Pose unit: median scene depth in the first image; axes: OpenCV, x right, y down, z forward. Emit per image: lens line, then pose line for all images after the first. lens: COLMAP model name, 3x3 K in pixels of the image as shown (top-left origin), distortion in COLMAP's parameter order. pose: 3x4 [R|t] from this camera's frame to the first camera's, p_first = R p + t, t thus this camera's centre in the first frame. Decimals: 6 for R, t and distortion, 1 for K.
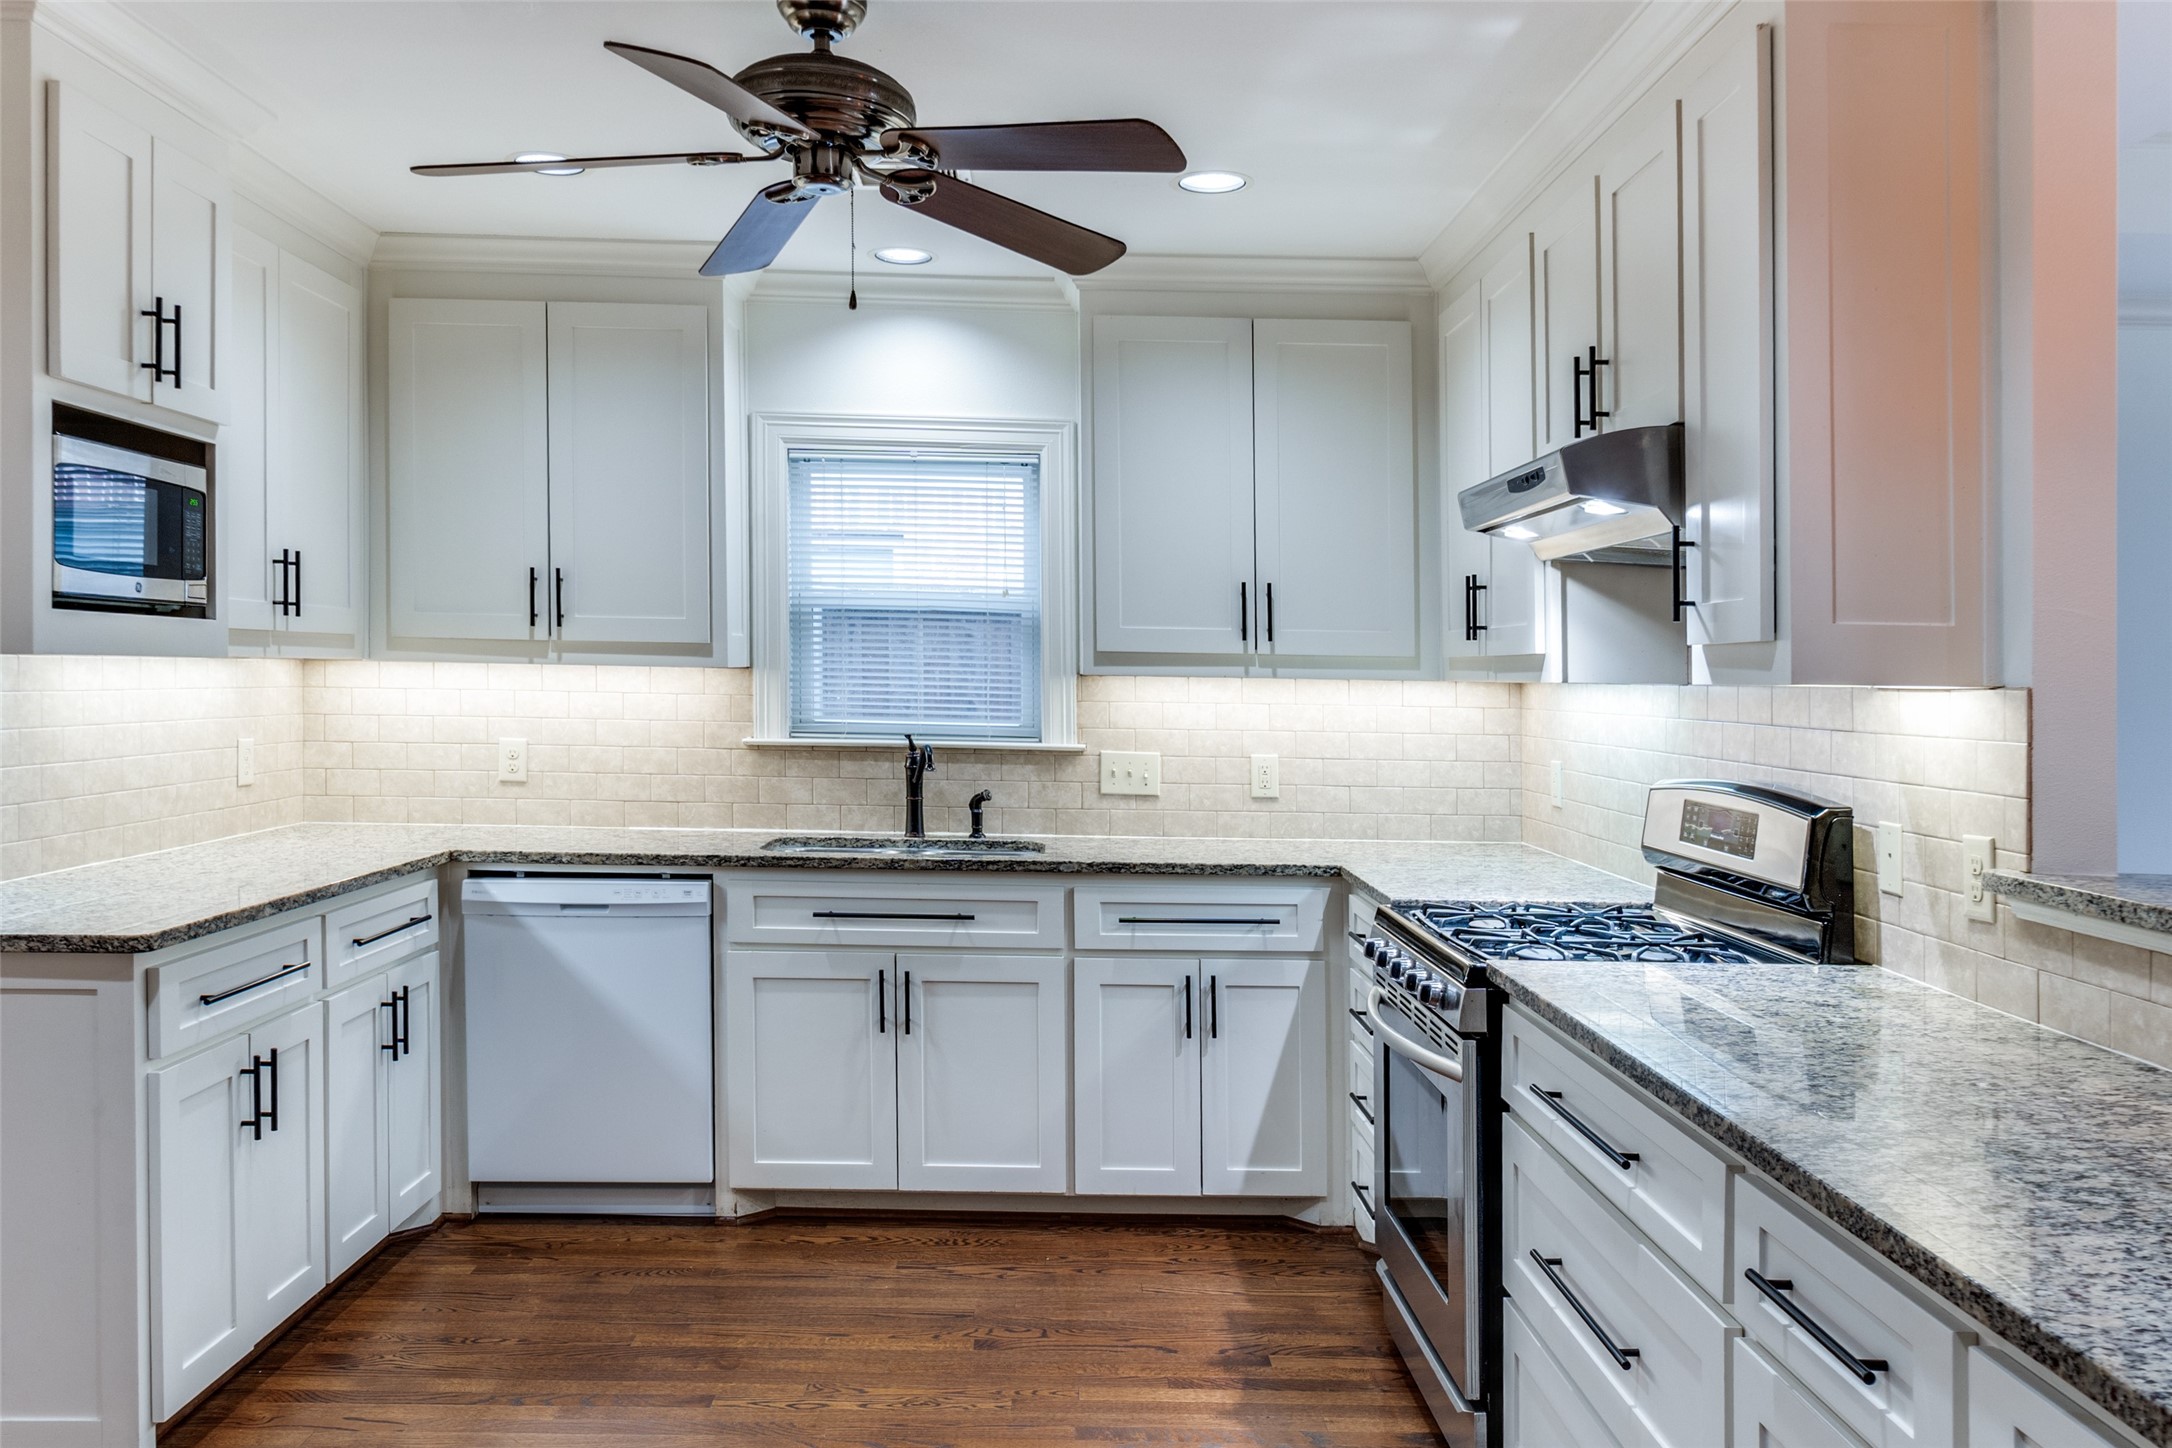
lens RADIAL K [[1660.0, 0, 1091.3], [0, 1660.0, 692.2], [0, 0, 1]] dist [0.001022, -0.000281]
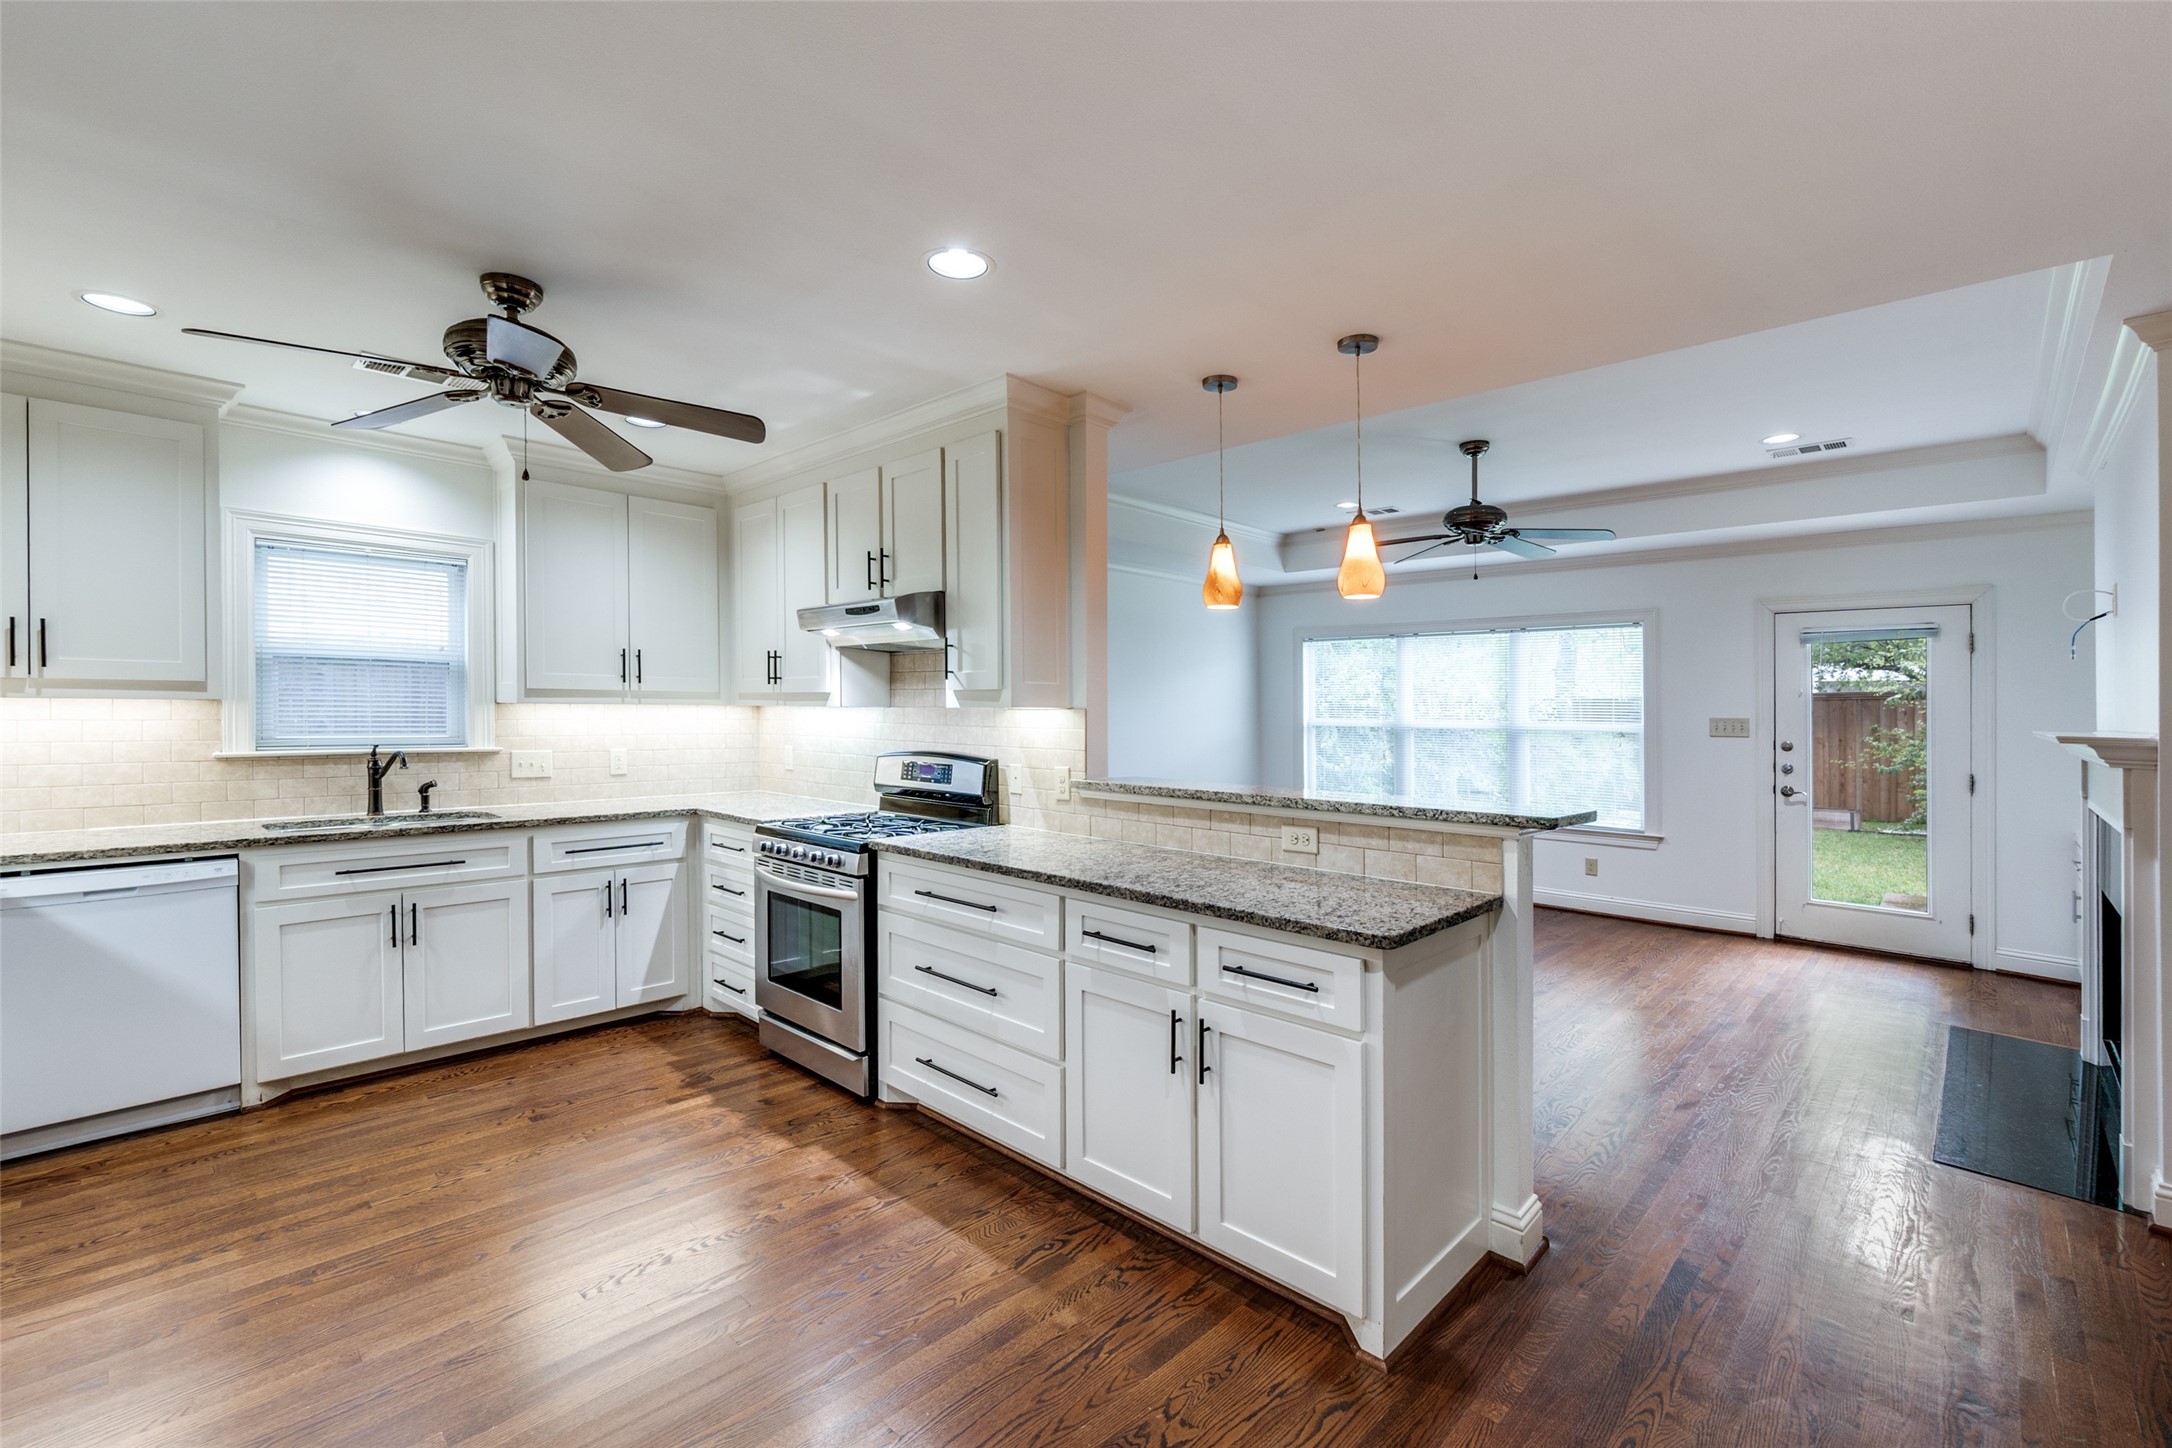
lens RADIAL K [[944.6, 0, 1081.3], [0, 944.6, 706.7], [0, 0, 1]] dist [0.001420, 0.000506]
pose [[0.708479, -0.009394, 0.705669, -0.286603], [0.009050, 0.999950, 0.004225, -0.006741], [-0.705674, 0.003393, 0.708529, -0.025689]]
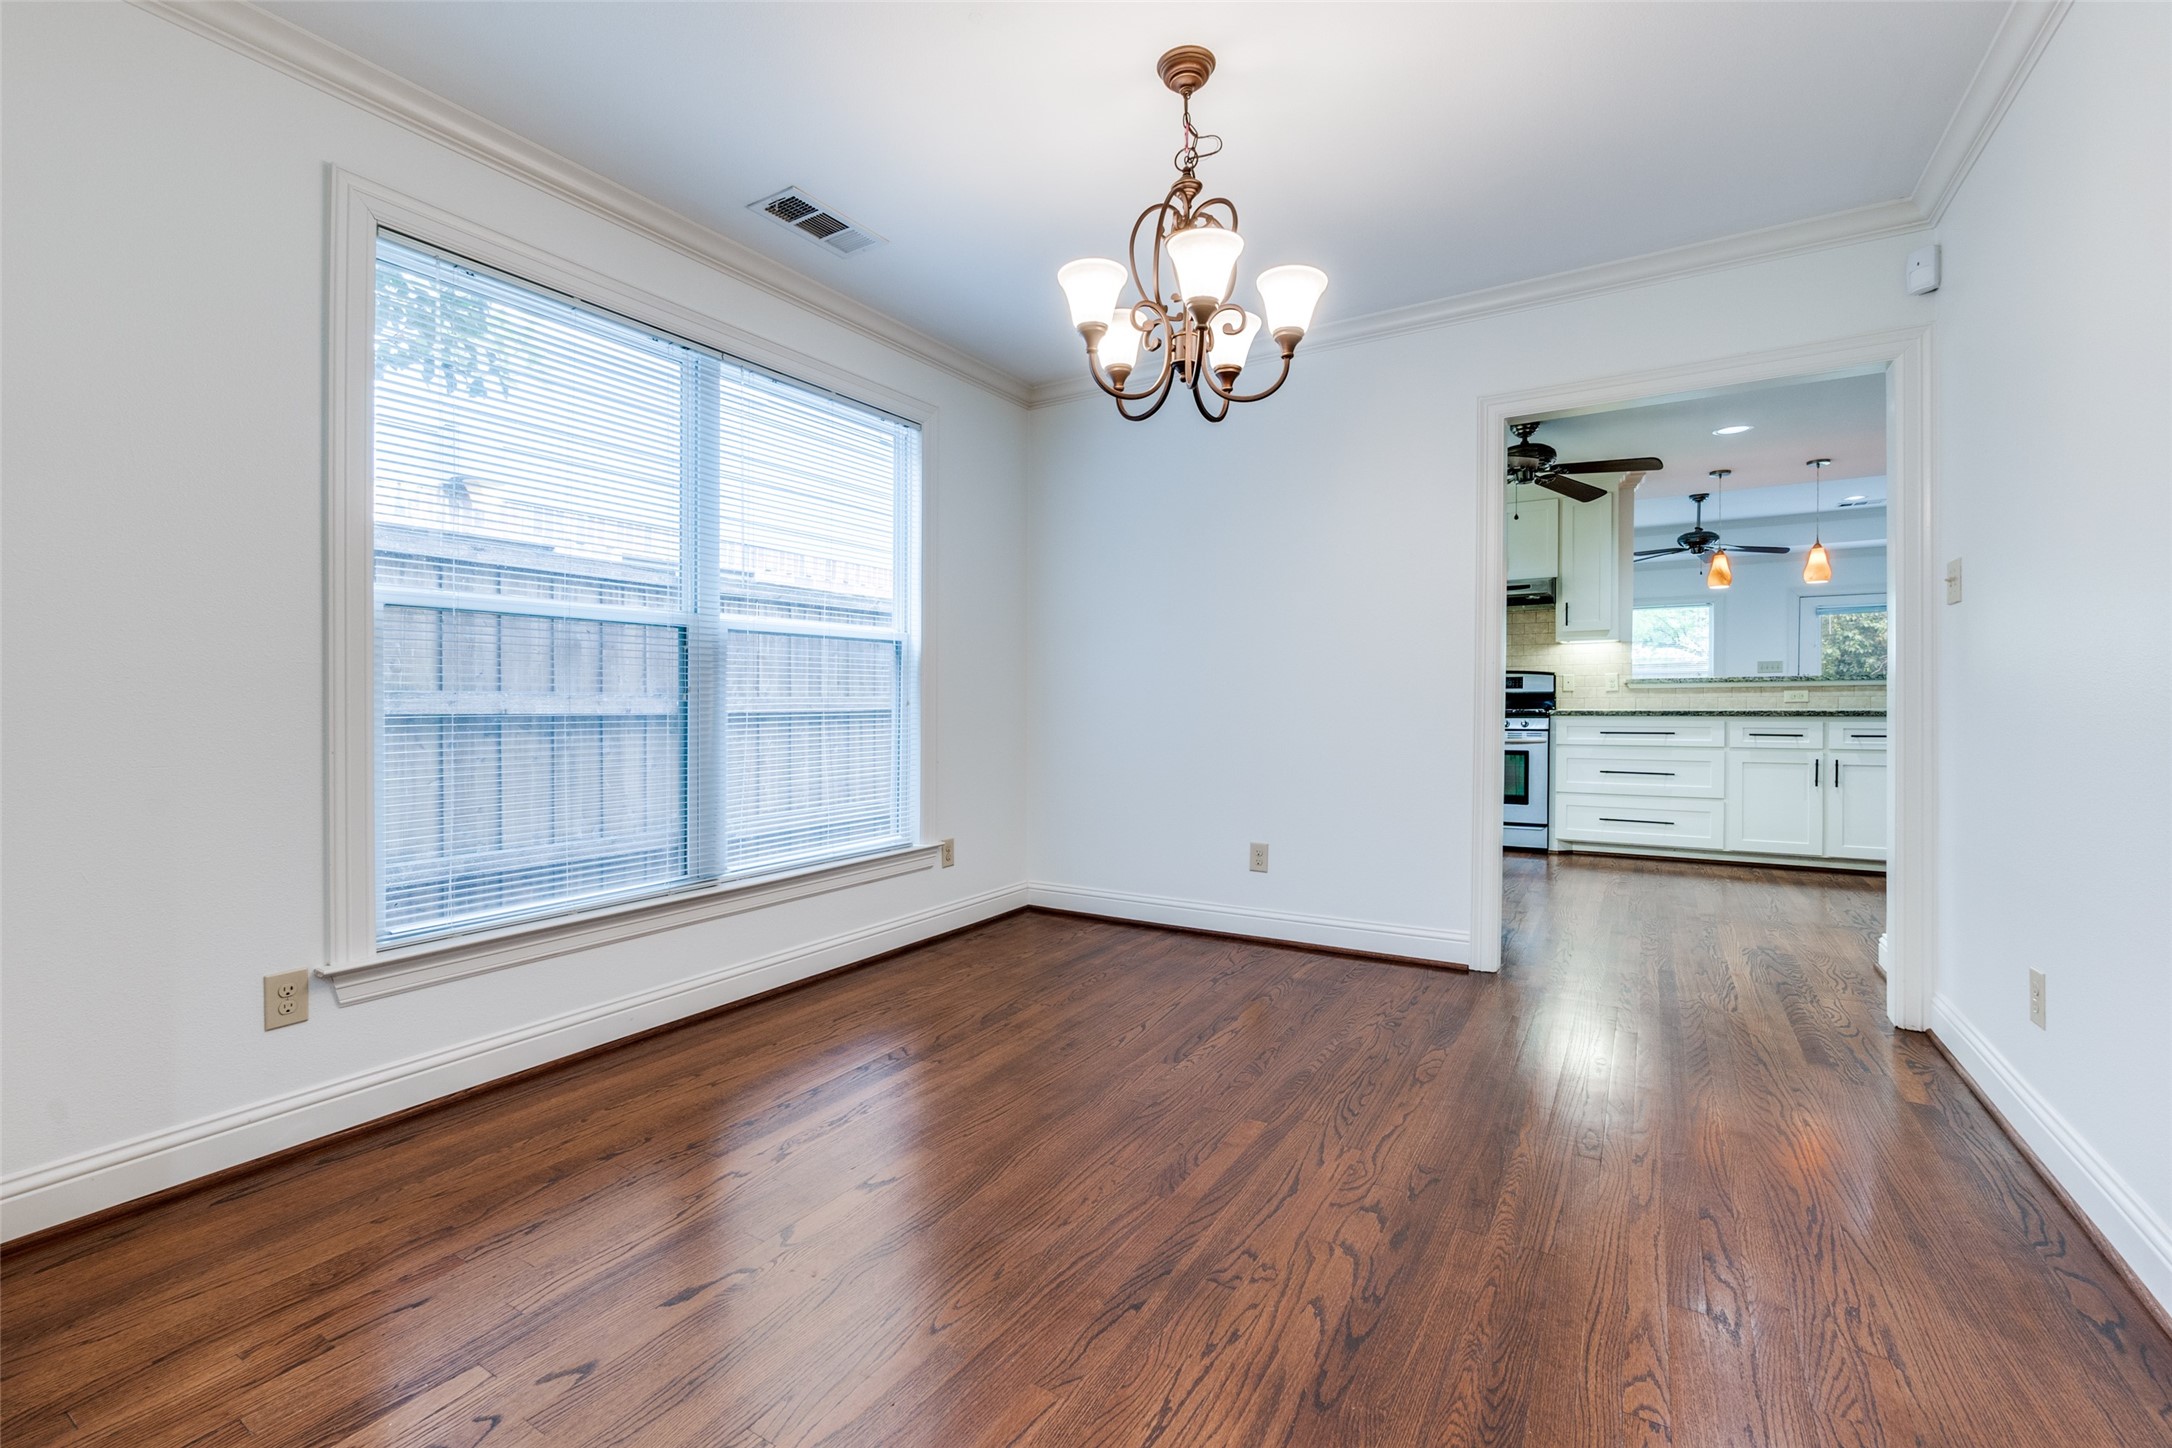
lens RADIAL K [[944.6, 0, 1081.3], [0, 944.6, 706.7], [0, 0, 1]] dist [0.001420, 0.000506]
pose [[0.531958, -0.024642, 0.846412, -1.544639], [0.022661, 0.999633, 0.014861, 0.065738], [-0.846468, 0.011275, 0.532321, 0.522479]]
